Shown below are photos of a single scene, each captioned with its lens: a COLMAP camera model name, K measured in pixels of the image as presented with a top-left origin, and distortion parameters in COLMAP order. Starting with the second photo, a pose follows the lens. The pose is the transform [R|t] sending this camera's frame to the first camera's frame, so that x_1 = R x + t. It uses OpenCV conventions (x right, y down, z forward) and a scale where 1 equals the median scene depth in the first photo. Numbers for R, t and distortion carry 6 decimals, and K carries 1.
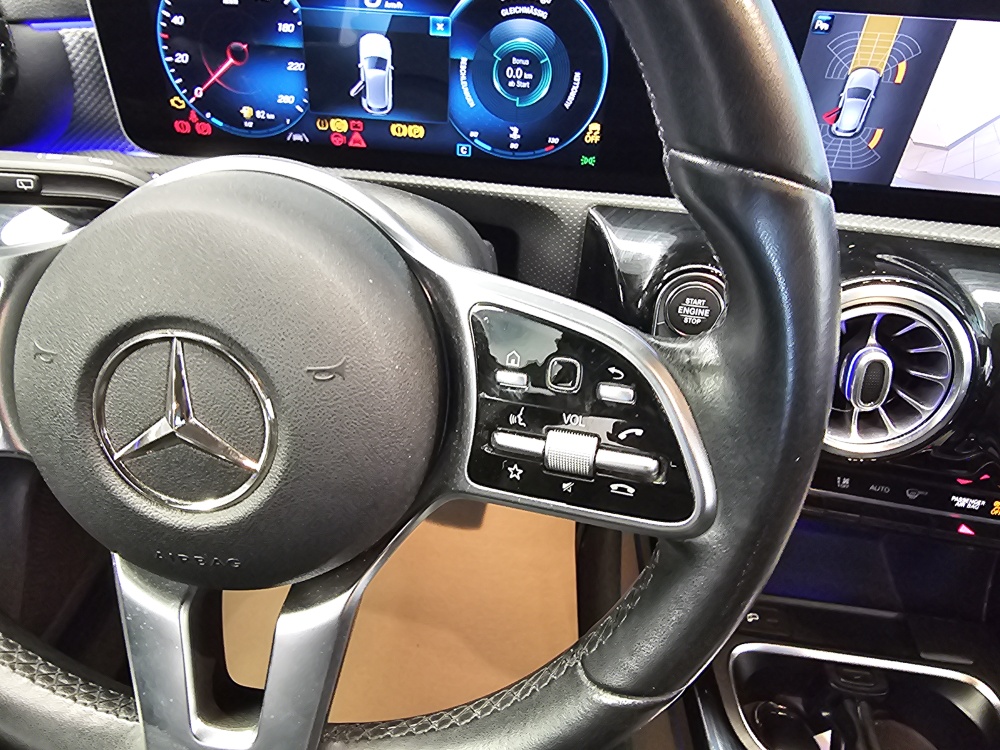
lens RADIAL K [[691.9, 0, 468.2], [0, 691.9, 370.3], [0, 0, 1]] dist [-0.001015, 0.000539]
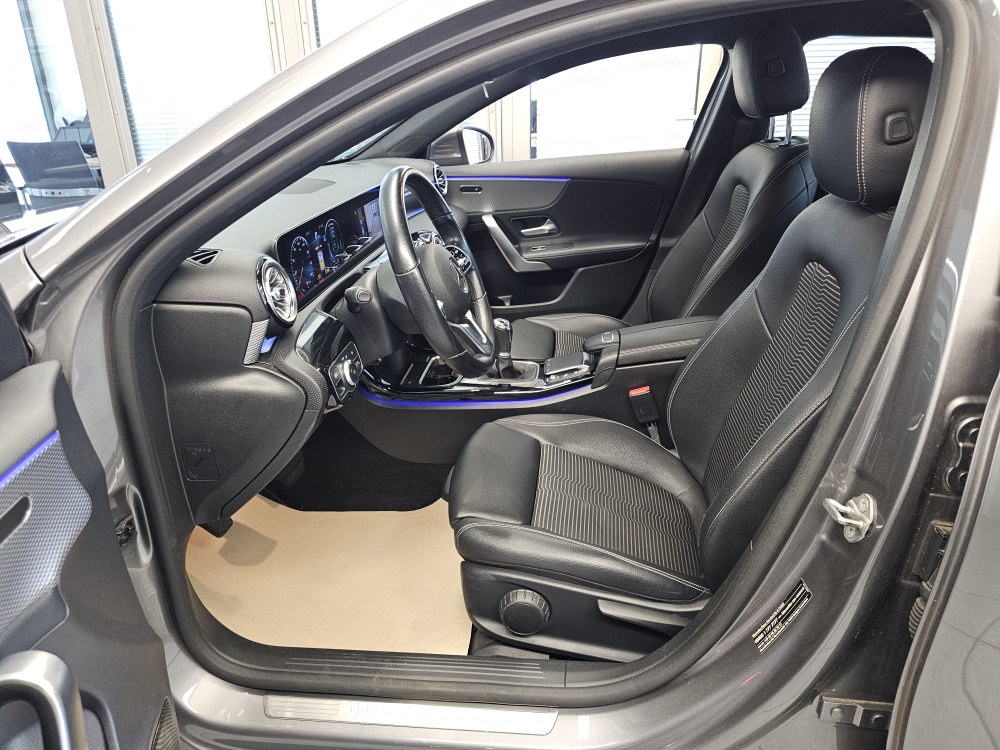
lens RADIAL K [[684.0, 0, 508.5], [0, 684.0, 359.3], [0, 0, 1]] dist [0.042518, -0.000499]
pose [[-0.044517, -0.393503, 0.918245, -3.306009], [0.654688, 0.682781, 0.324337, -0.568014], [-0.754588, 0.615602, 0.227226, -0.098349]]
